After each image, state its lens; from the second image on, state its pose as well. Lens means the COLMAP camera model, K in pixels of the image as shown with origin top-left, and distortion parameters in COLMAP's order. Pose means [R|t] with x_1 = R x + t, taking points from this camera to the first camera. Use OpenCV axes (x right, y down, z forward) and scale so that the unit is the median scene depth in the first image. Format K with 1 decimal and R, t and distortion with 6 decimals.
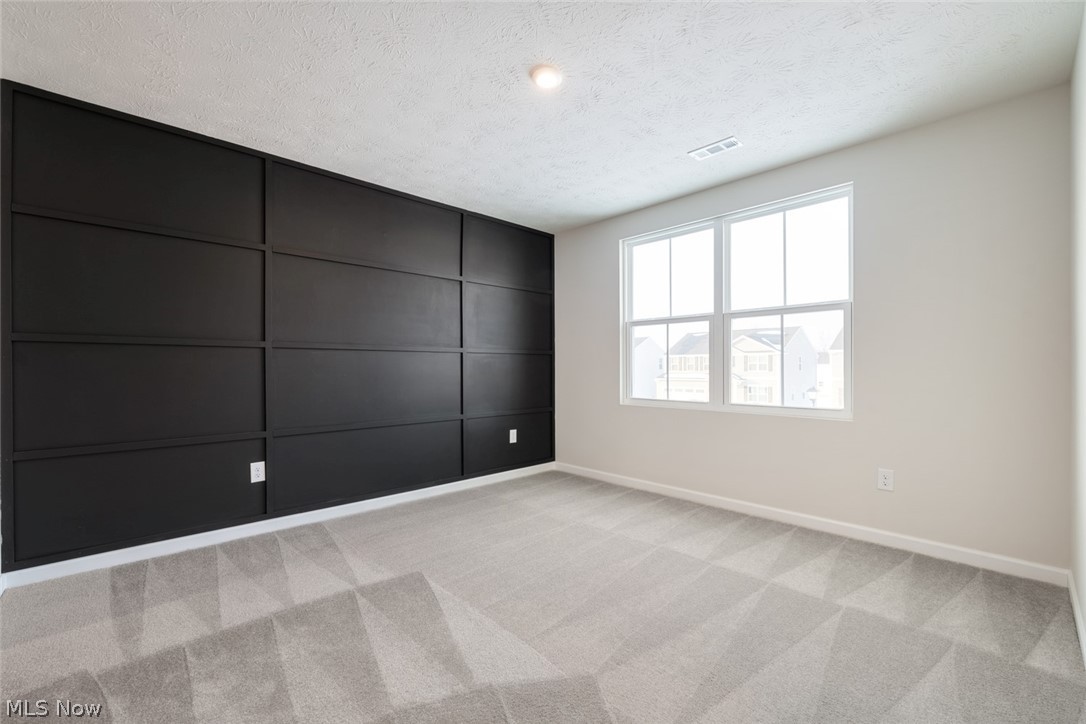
lens RADIAL K [[453.4, 0, 545.2], [0, 453.4, 367.4], [0, 0, 1]] dist [0.000754, -0.000525]
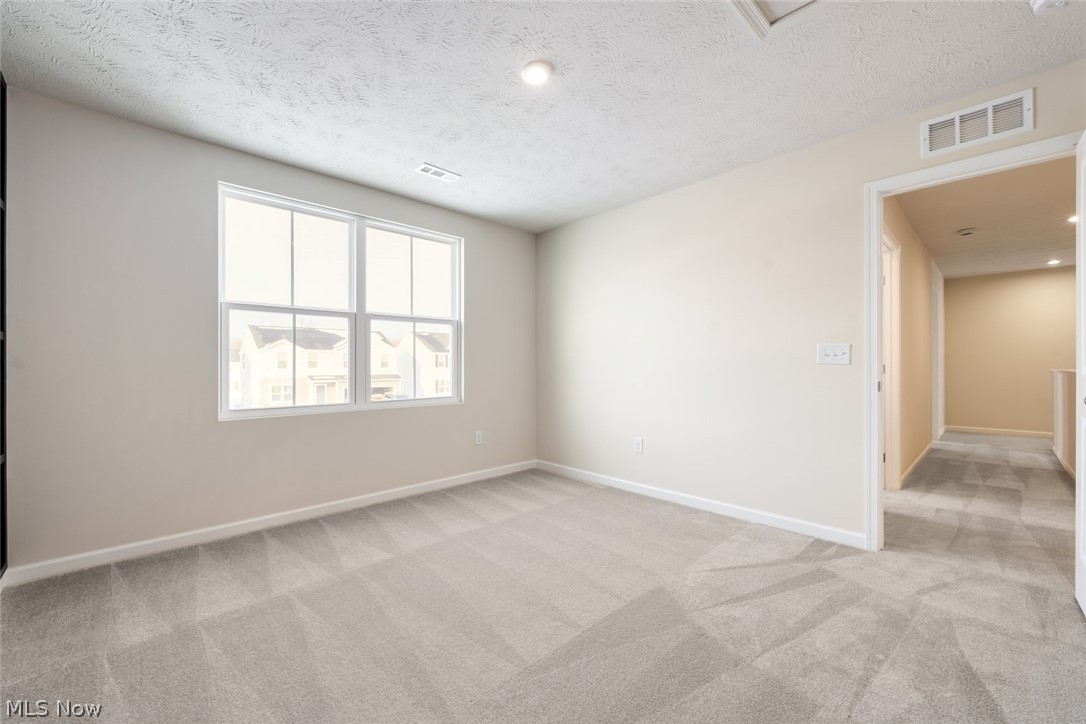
lens RADIAL K [[431.0, 0, 538.5], [0, 431.0, 363.1], [0, 0, 1]] dist [0.003444, -0.000110]
pose [[0.003822, 0.006764, 0.999970, -0.572964], [0.005323, 0.999963, -0.006784, 0.000938], [-0.999979, 0.005349, 0.003786, 0.611333]]
